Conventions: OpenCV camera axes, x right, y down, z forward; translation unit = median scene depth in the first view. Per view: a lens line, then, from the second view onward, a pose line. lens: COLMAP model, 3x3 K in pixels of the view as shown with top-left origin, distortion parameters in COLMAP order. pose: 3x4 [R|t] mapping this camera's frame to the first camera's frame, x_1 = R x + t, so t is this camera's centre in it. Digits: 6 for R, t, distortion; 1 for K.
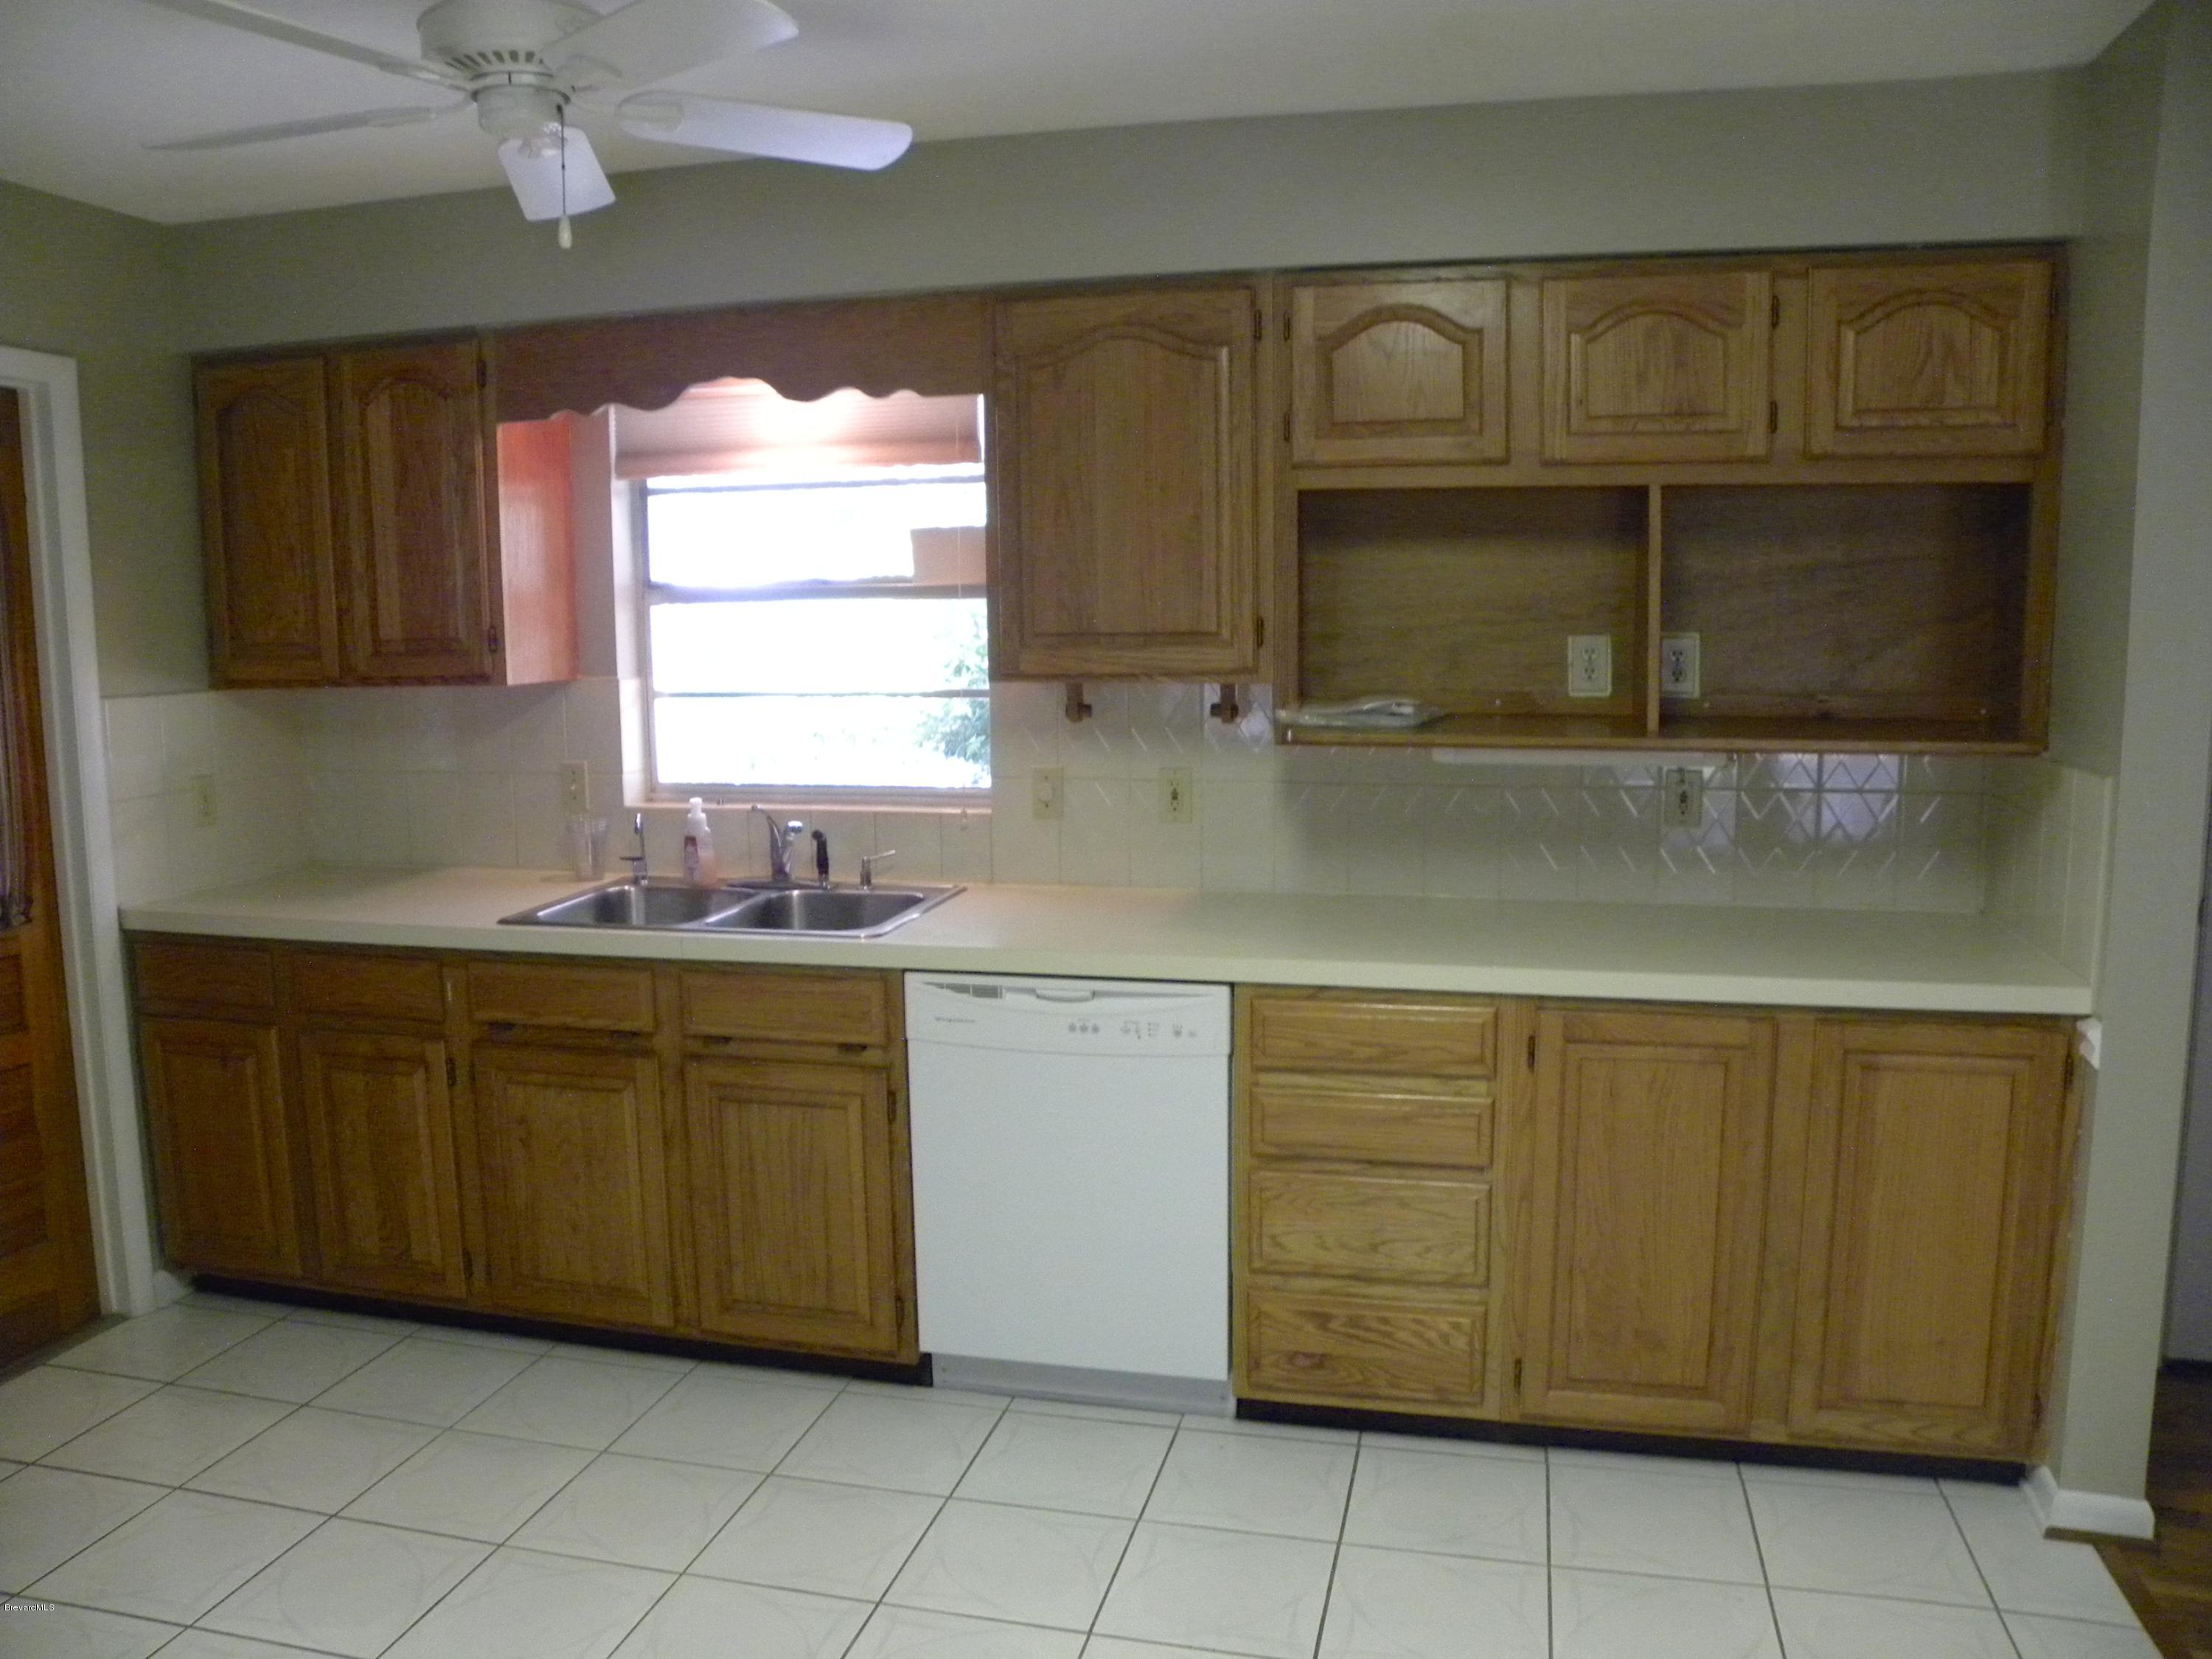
lens RADIAL K [[1673.2, 0, 1068.7], [0, 1673.2, 834.5], [0, 0, 1]] dist [-0.154754, 0.093068]
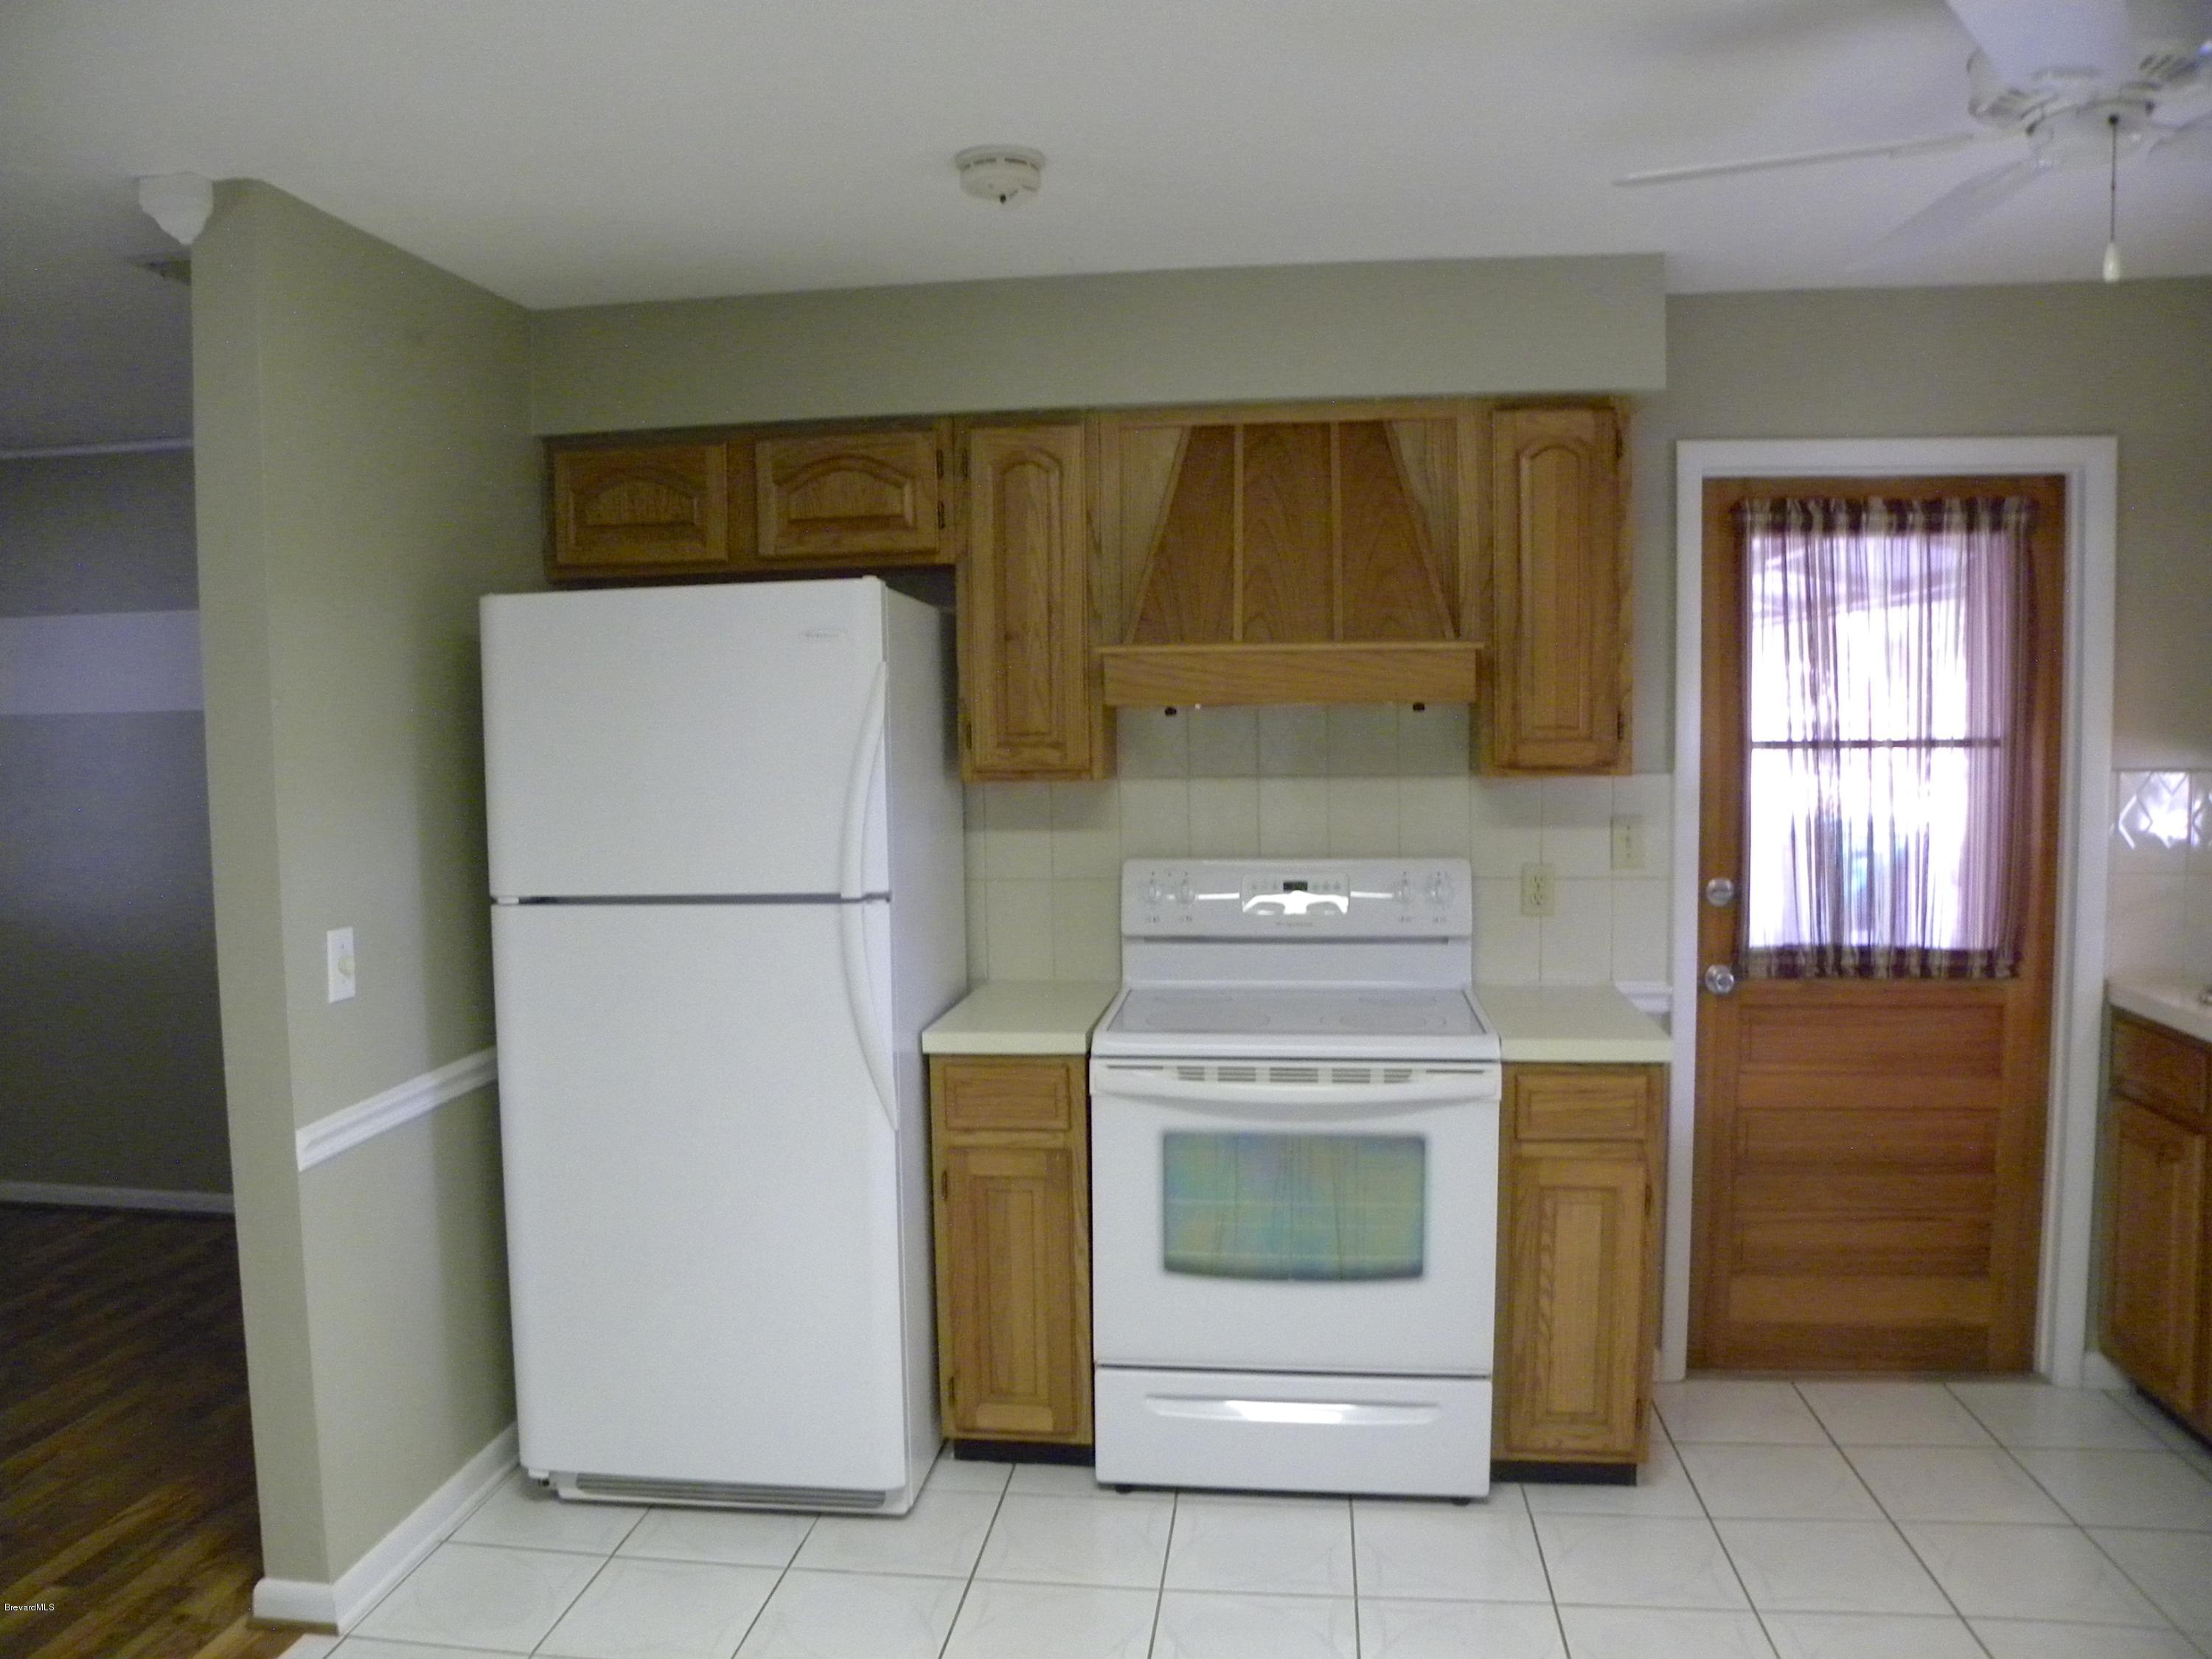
lens RADIAL K [[1672.8, 0, 1085.3], [0, 1672.8, 836.5], [0, 0, 1]] dist [-0.143207, 0.081588]
pose [[0.120568, 0.086304, -0.988946, 0.321955], [-0.117994, 0.990397, 0.072045, -0.041820], [0.985668, 0.108003, 0.129594, 0.245171]]
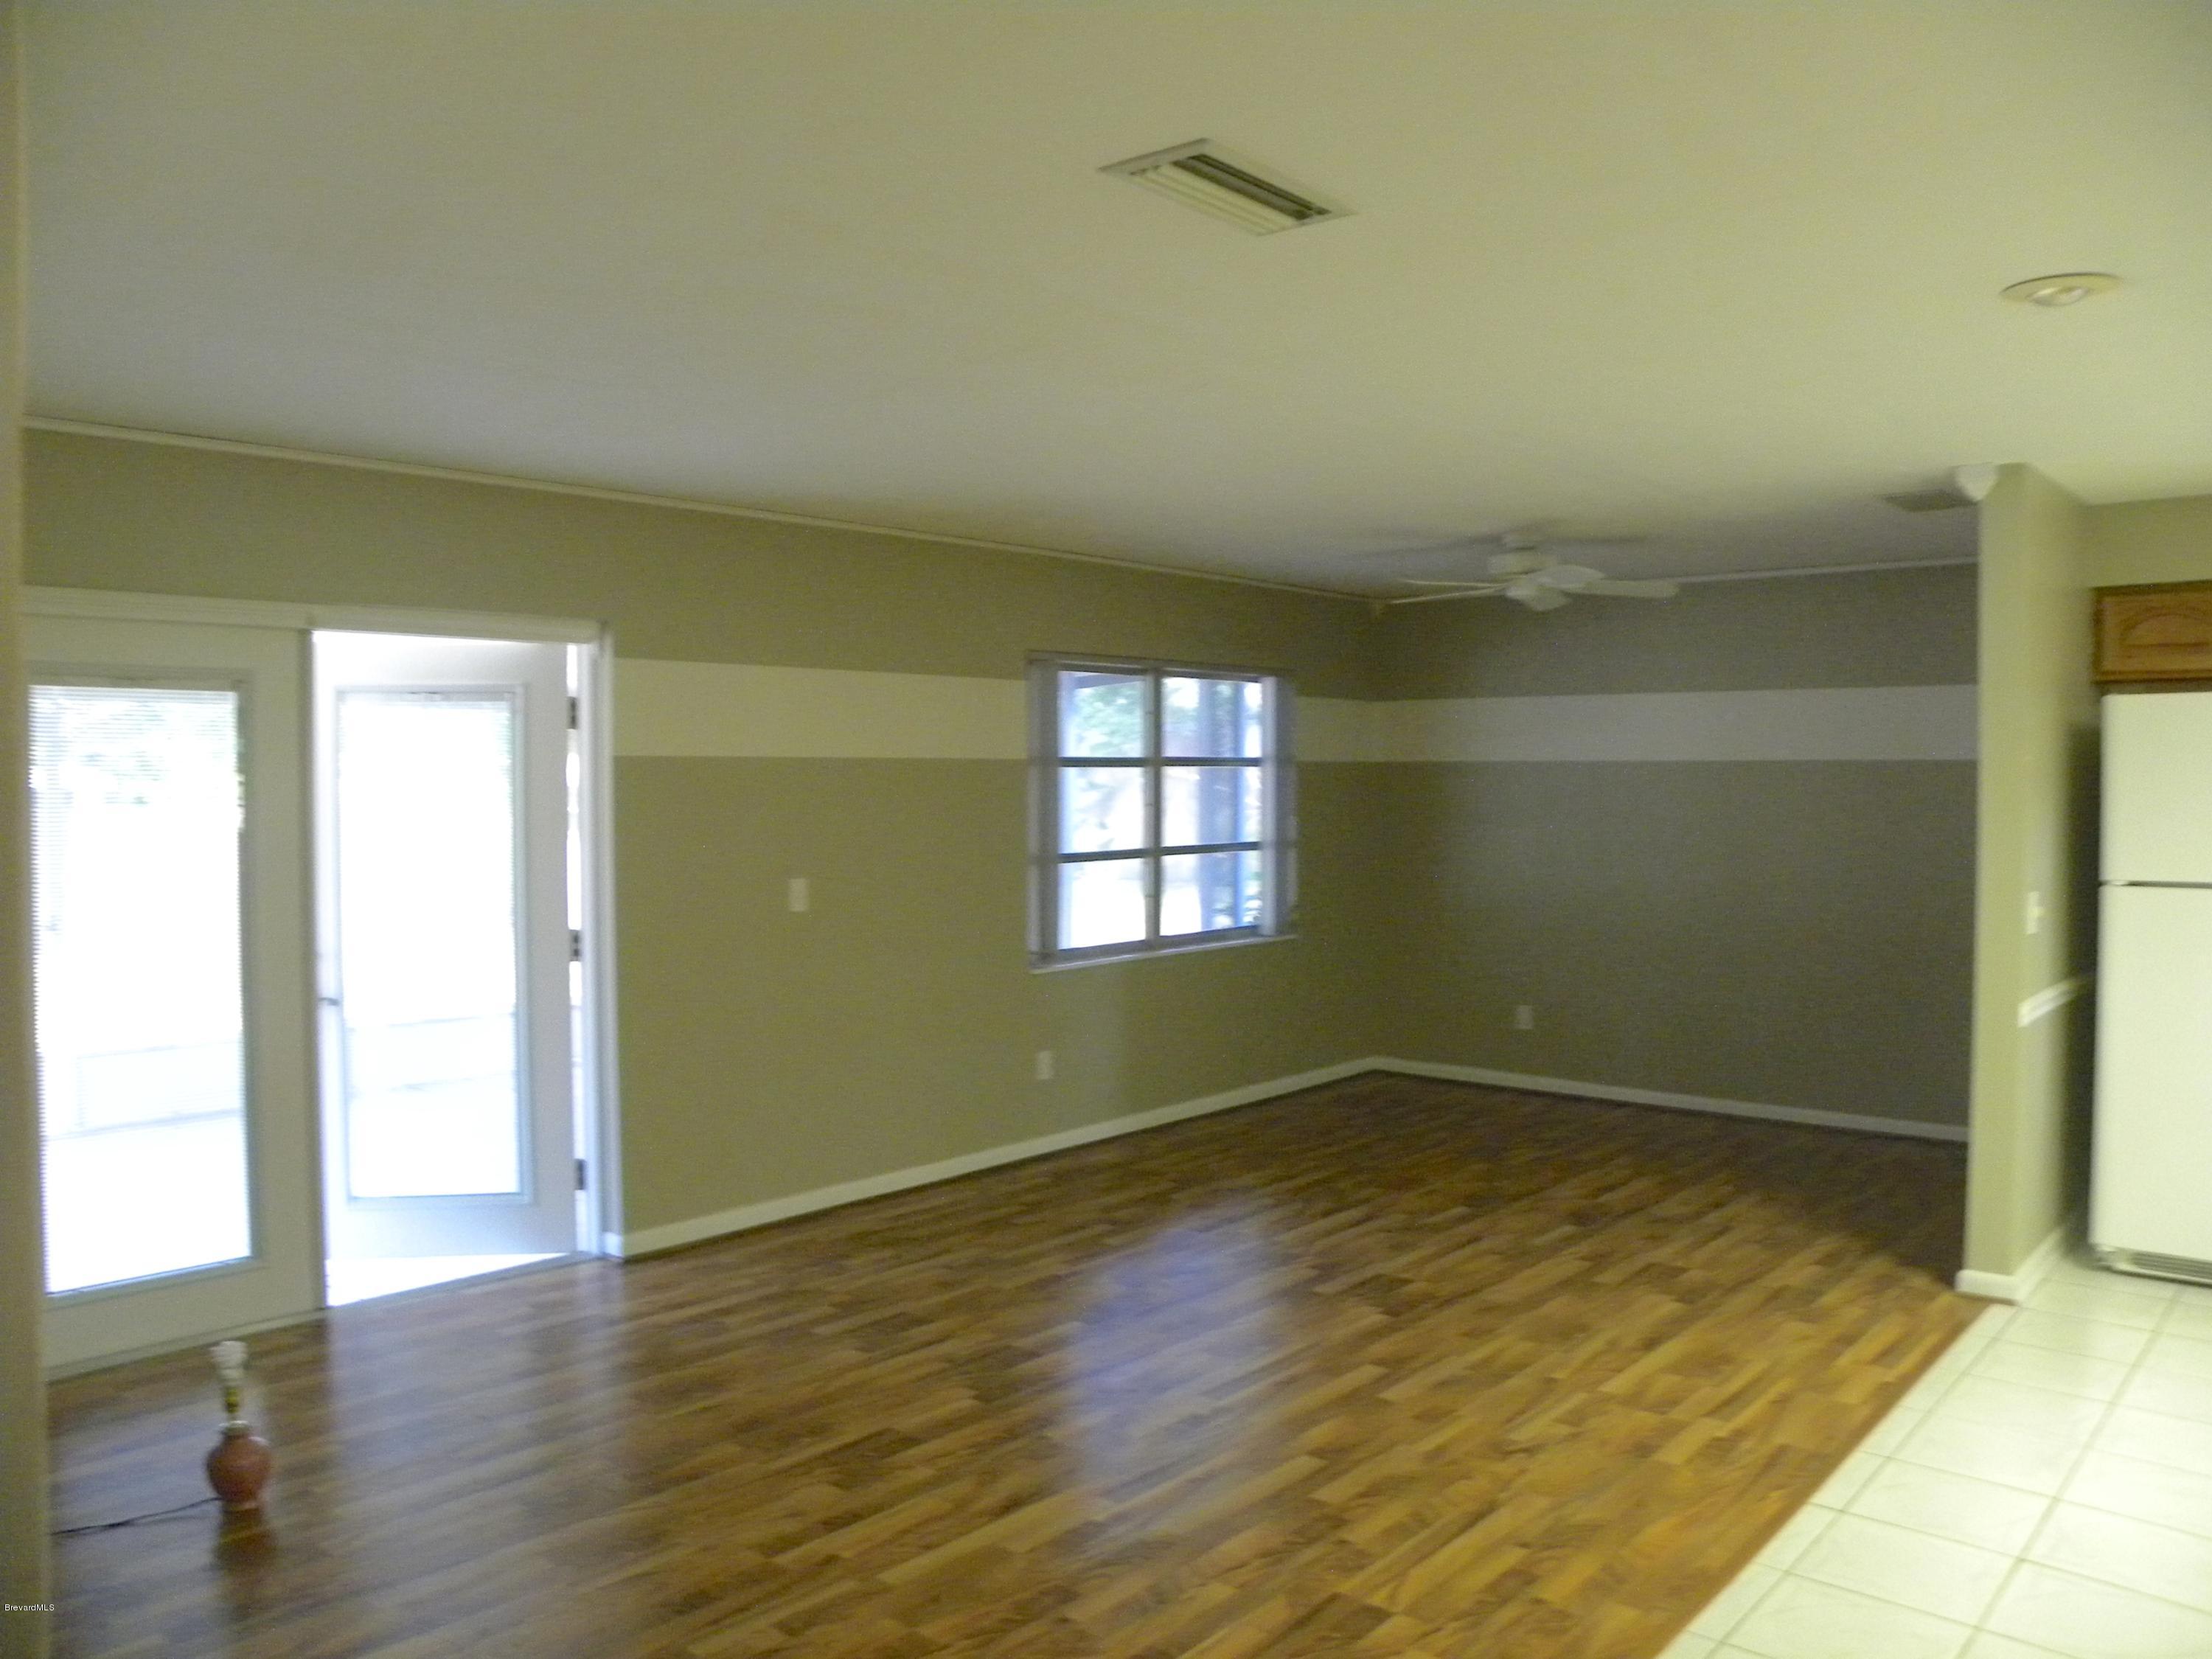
lens RADIAL K [[1673.2, 0, 1068.7], [0, 1673.2, 834.5], [0, 0, 1]] dist [-0.154754, 0.093068]
pose [[-0.459695, 0.043471, -0.887012, 1.084387], [-0.111204, 0.988122, 0.106058, 0.007176], [0.881087, 0.147394, -0.449400, -0.144816]]
